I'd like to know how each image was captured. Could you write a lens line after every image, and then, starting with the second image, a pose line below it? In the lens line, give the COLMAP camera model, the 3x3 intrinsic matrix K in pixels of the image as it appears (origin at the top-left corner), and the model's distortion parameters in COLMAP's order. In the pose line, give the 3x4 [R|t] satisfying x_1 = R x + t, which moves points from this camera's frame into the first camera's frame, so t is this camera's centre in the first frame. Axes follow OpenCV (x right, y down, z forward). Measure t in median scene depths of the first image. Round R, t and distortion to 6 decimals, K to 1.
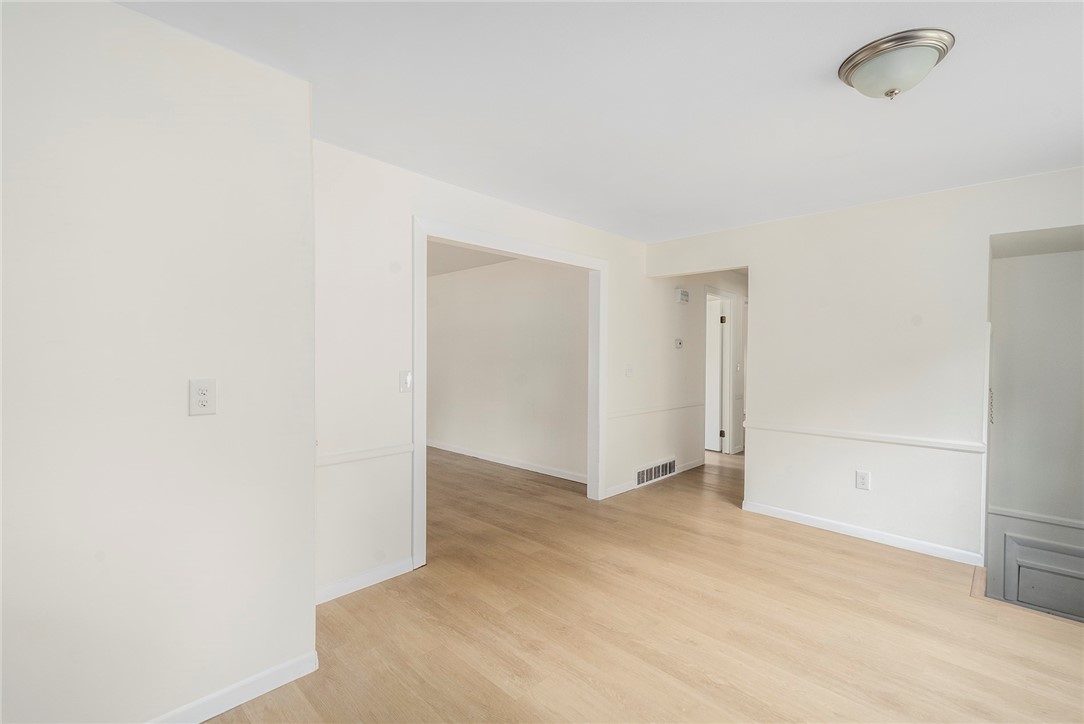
lens RADIAL K [[480.2, 0, 536.1], [0, 480.2, 371.6], [0, 0, 1]] dist [0.010269, -0.000119]
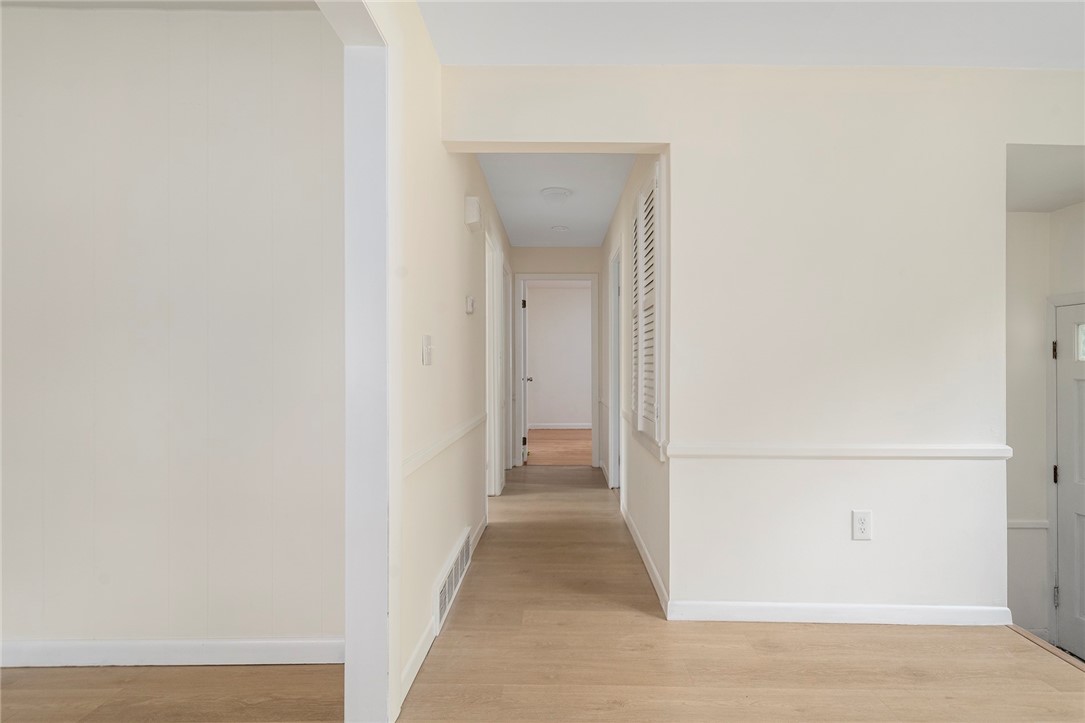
lens RADIAL K [[528.6, 0, 542.5], [0, 528.6, 361.5], [0, 0, 1]] dist [0.000159, -0.000273]
pose [[0.714996, -0.007962, 0.699083, -0.064105], [0.029019, 0.999411, -0.018297, 0.022459], [-0.698526, 0.033368, 0.714807, 0.805447]]
